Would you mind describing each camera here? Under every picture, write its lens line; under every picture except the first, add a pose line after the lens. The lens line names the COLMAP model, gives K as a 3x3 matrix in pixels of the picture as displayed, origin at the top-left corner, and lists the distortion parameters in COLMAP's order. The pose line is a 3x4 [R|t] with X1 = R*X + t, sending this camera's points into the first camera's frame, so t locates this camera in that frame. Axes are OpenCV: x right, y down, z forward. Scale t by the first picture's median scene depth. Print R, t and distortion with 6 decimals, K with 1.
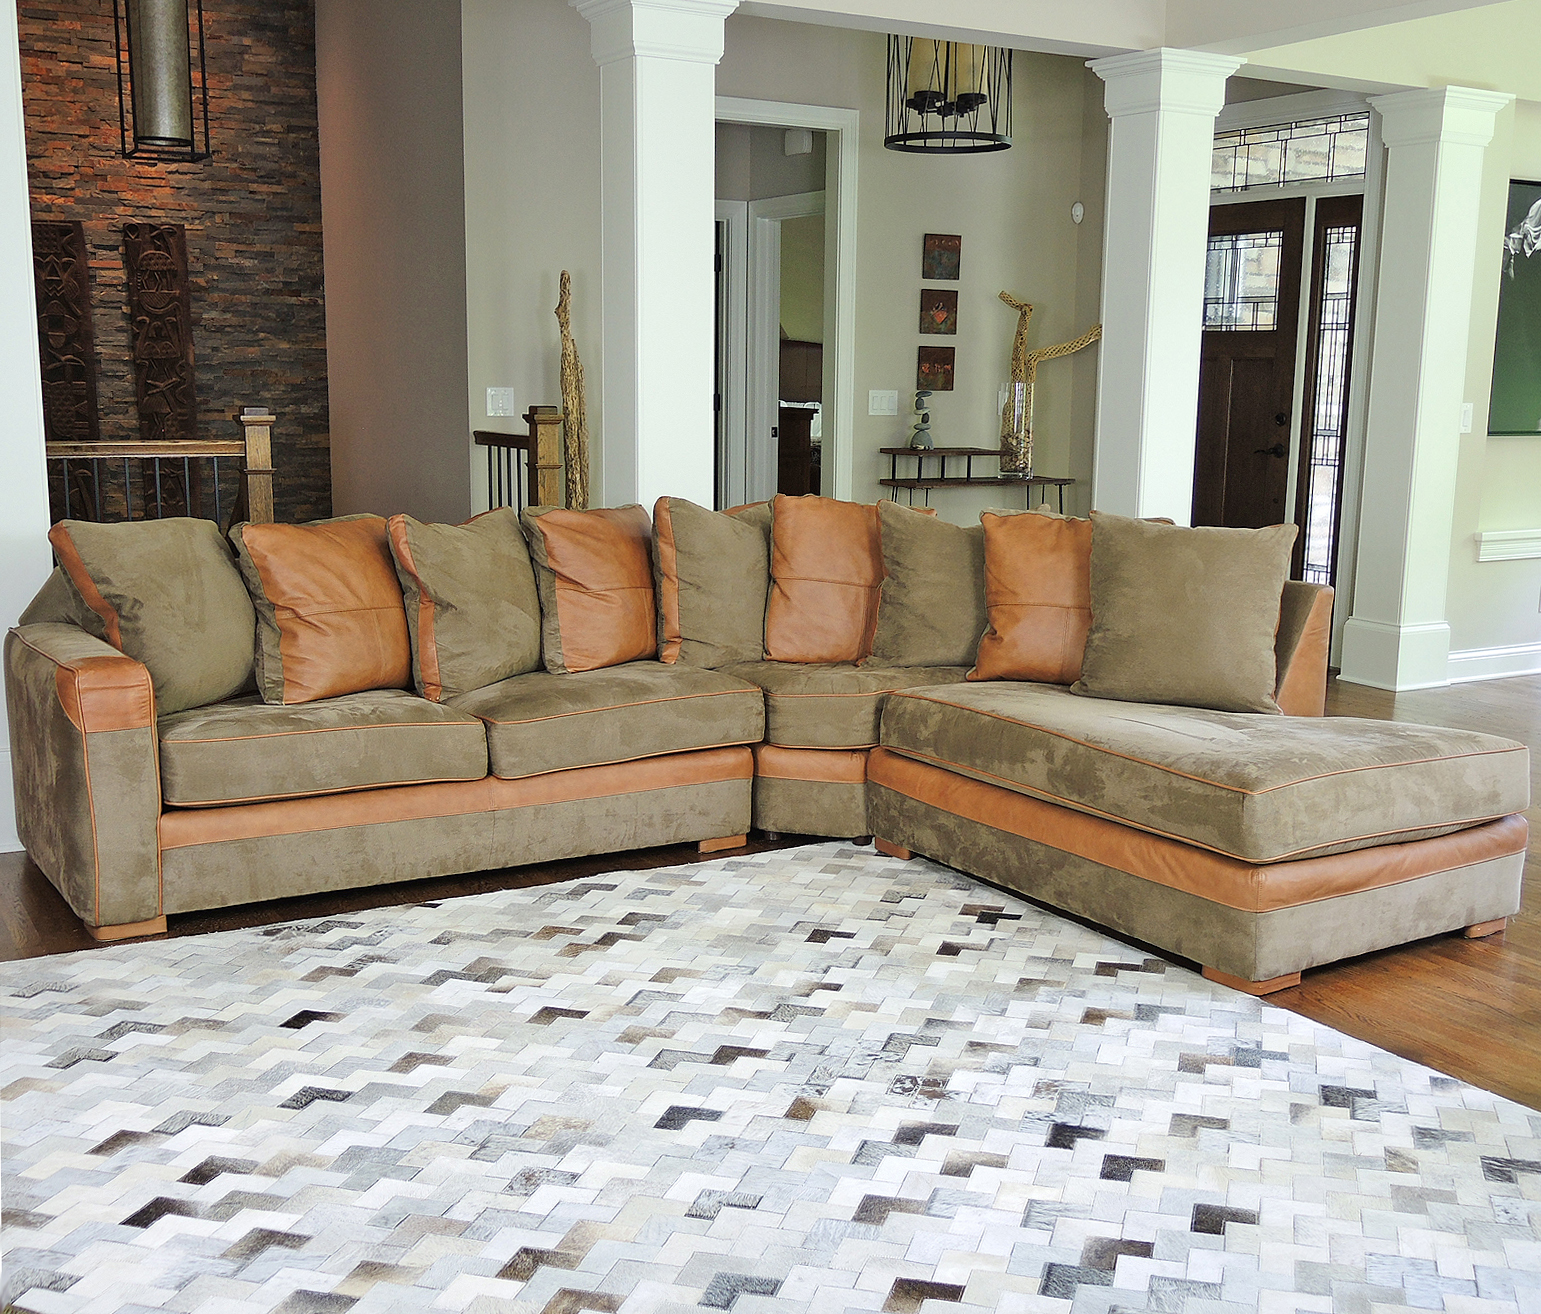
lens RADIAL K [[1839.3, 0, 771.5], [0, 1839.3, 713.7], [0, 0, 1]] dist [0.056812, 0.030370]
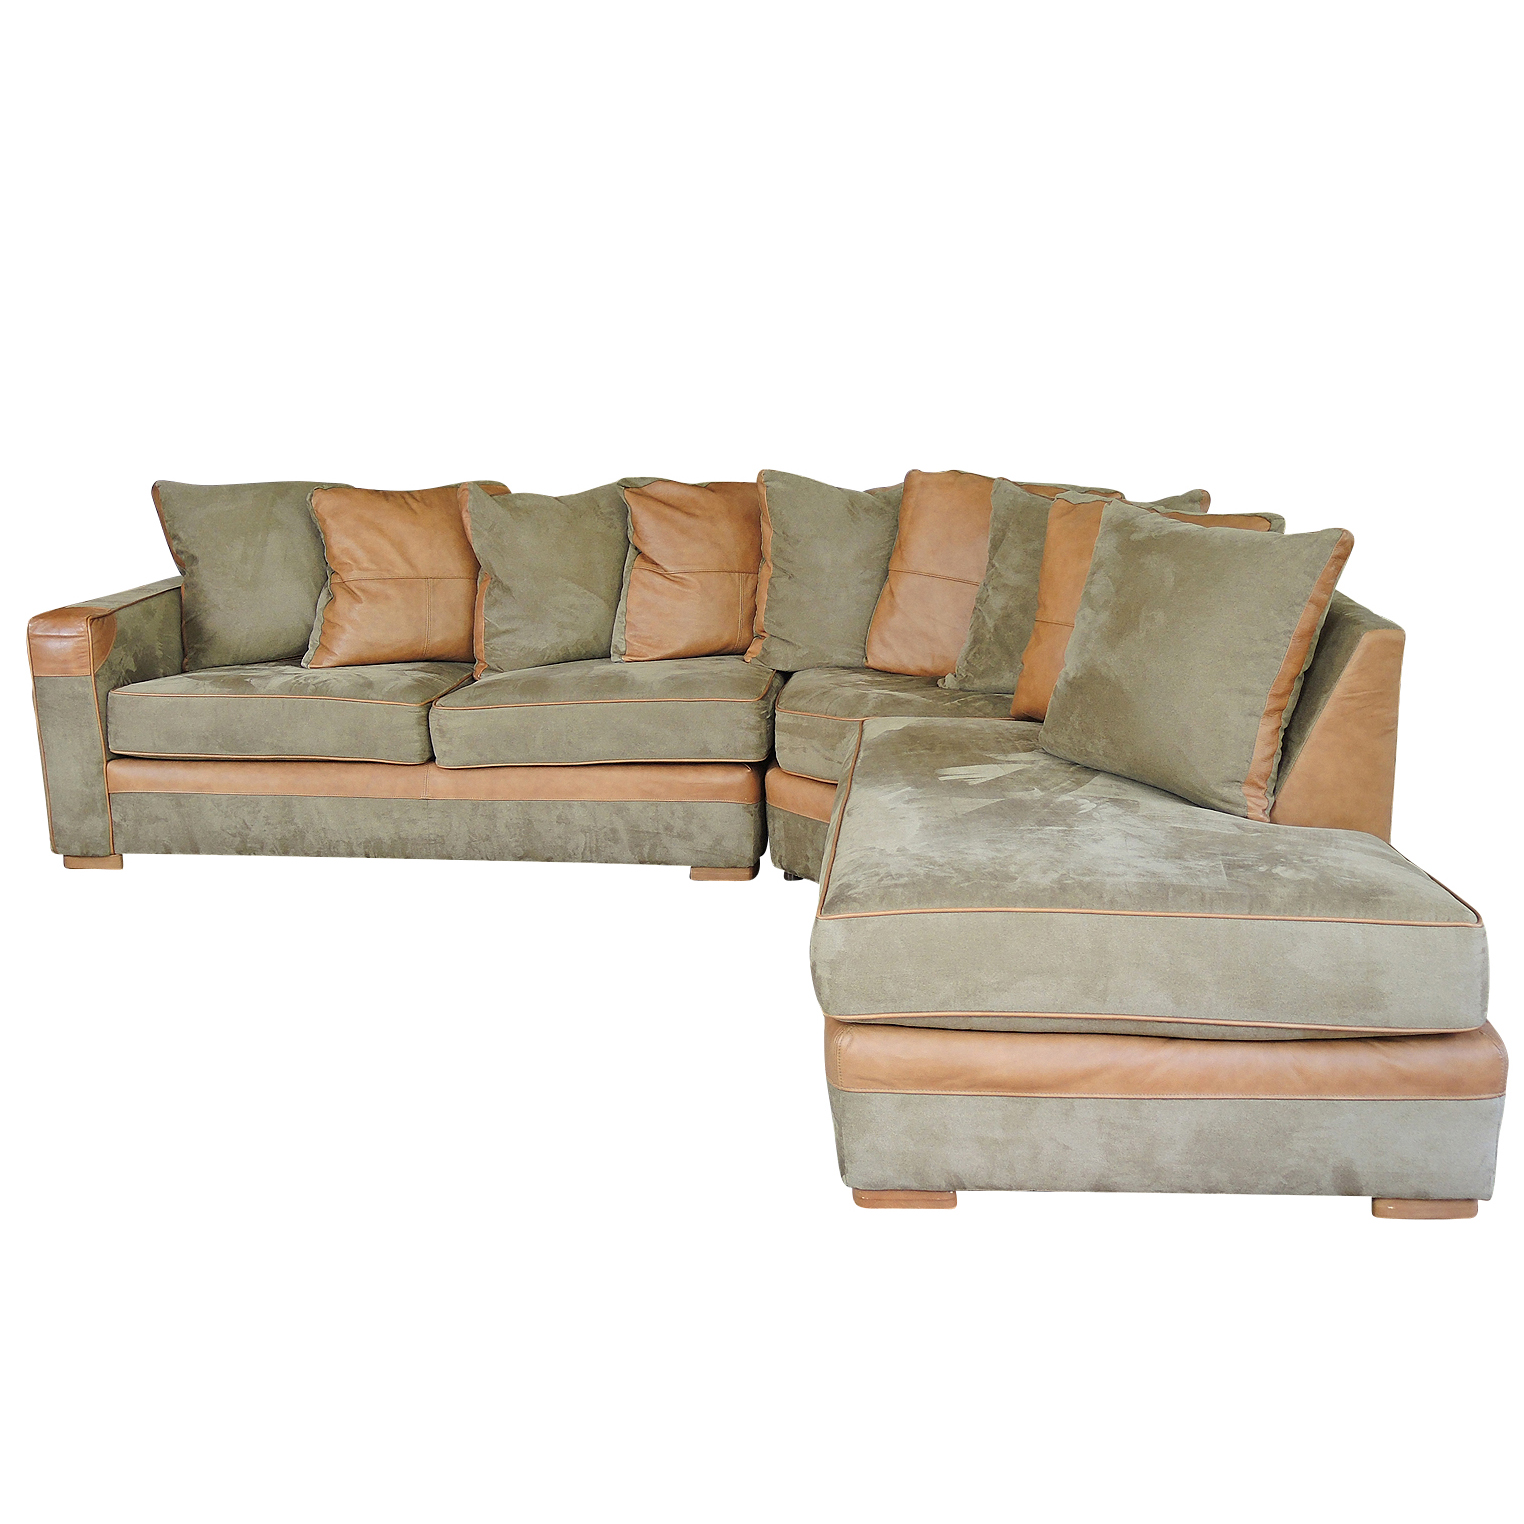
lens RADIAL K [[1751.0, 0, 762.0], [0, 1751.0, 762.0], [0, 0, 1]] dist [-0.005206, -0.010257]
pose [[0.788567, 0.119724, -0.603182, 0.484505], [-0.091136, 0.992786, 0.077909, -0.047956], [0.608158, -0.006465, 0.793789, 0.368339]]
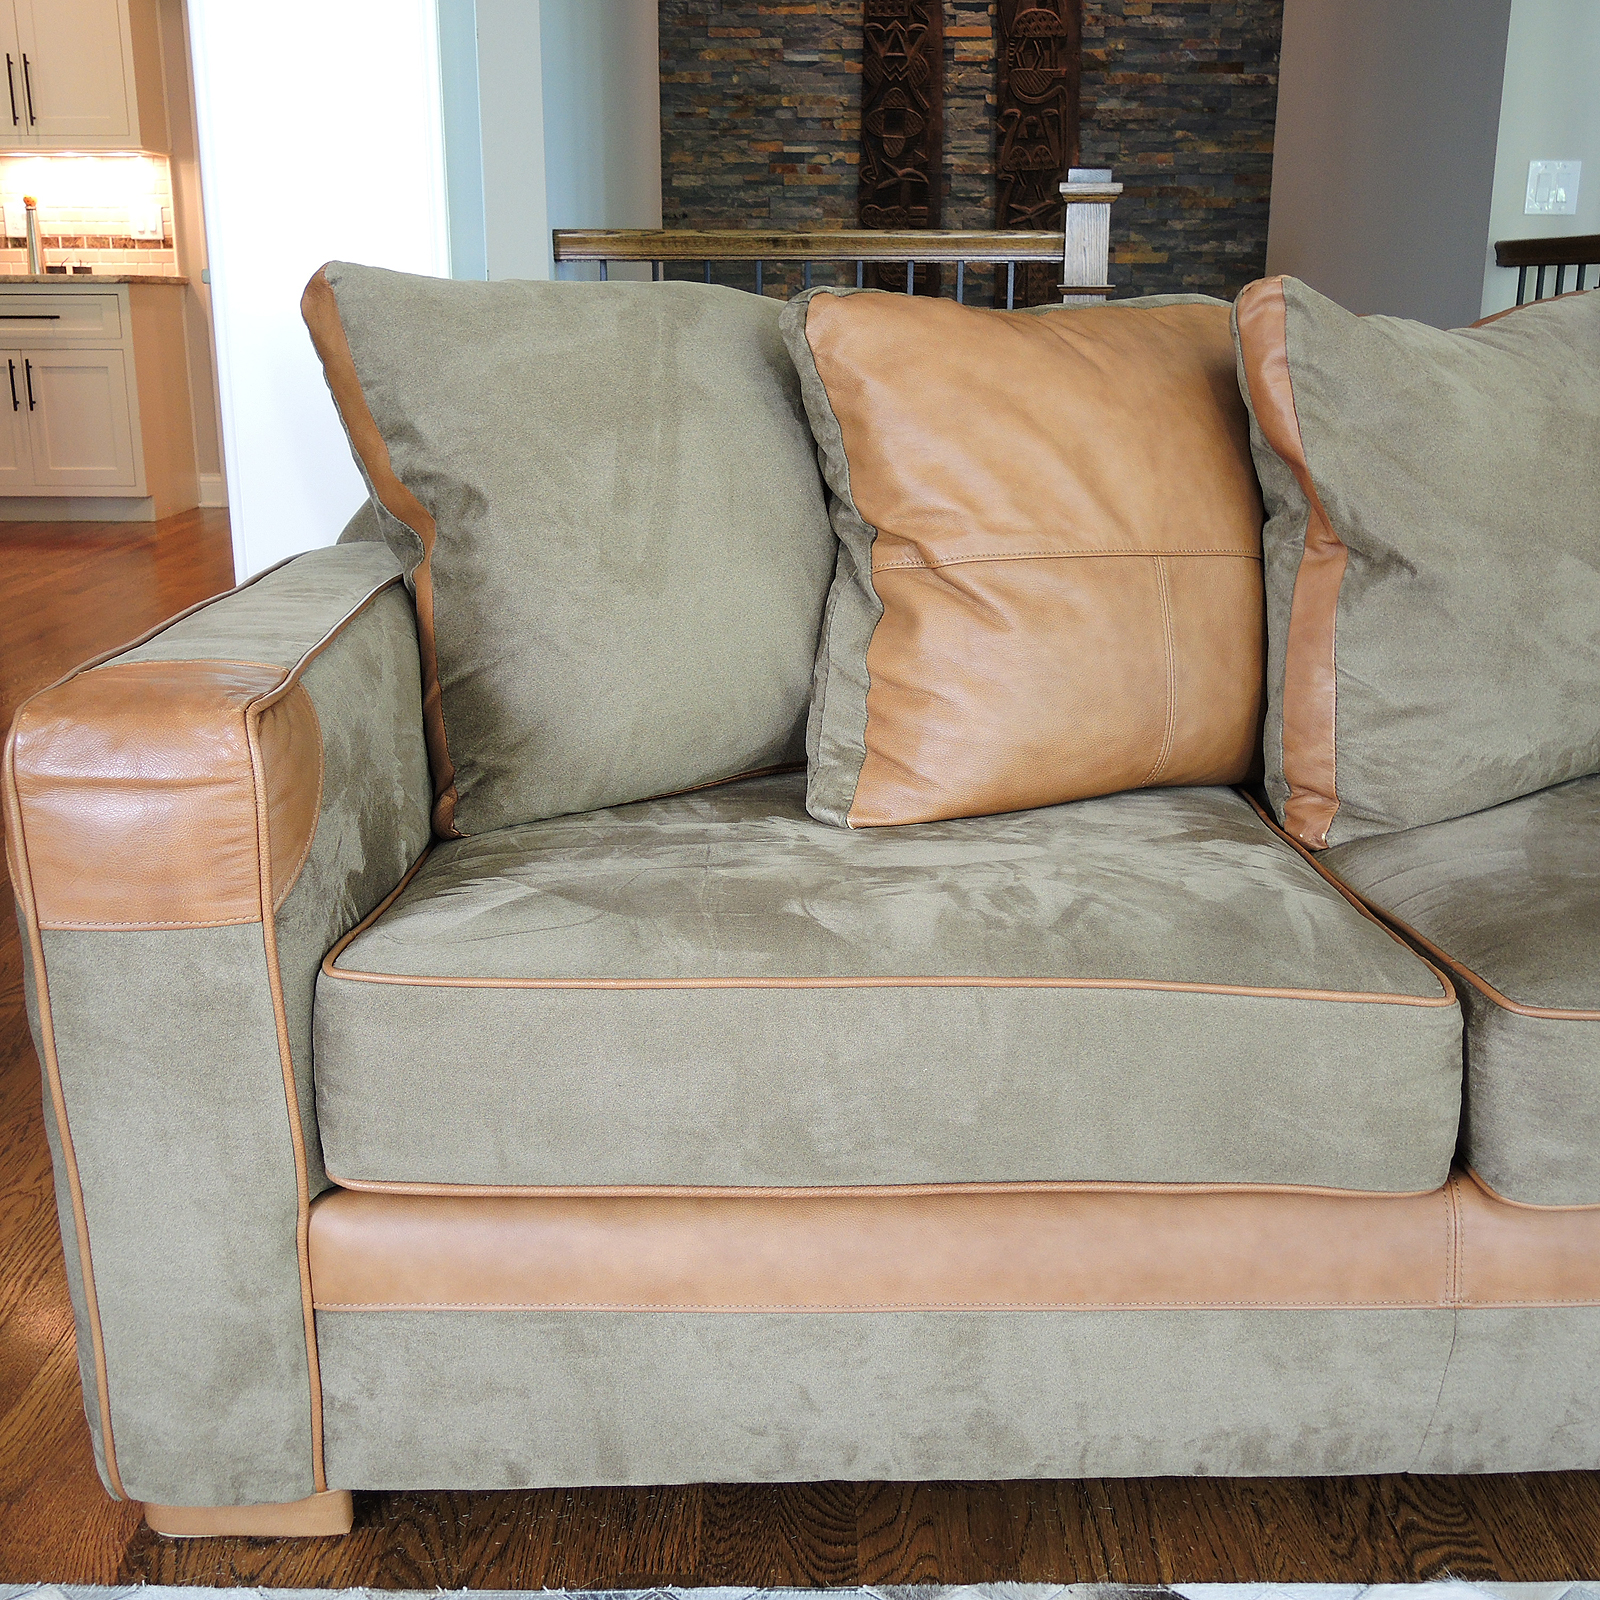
lens RADIAL K [[1753.0, 0, 800.0], [0, 1753.0, 800.0], [0, 0, 1]] dist [-0.010826, -0.034081]
pose [[0.869946, 0.129227, -0.475914, -0.112946], [-0.086508, 0.990081, 0.110708, -0.041736], [0.485500, -0.055140, 0.872496, 0.674466]]
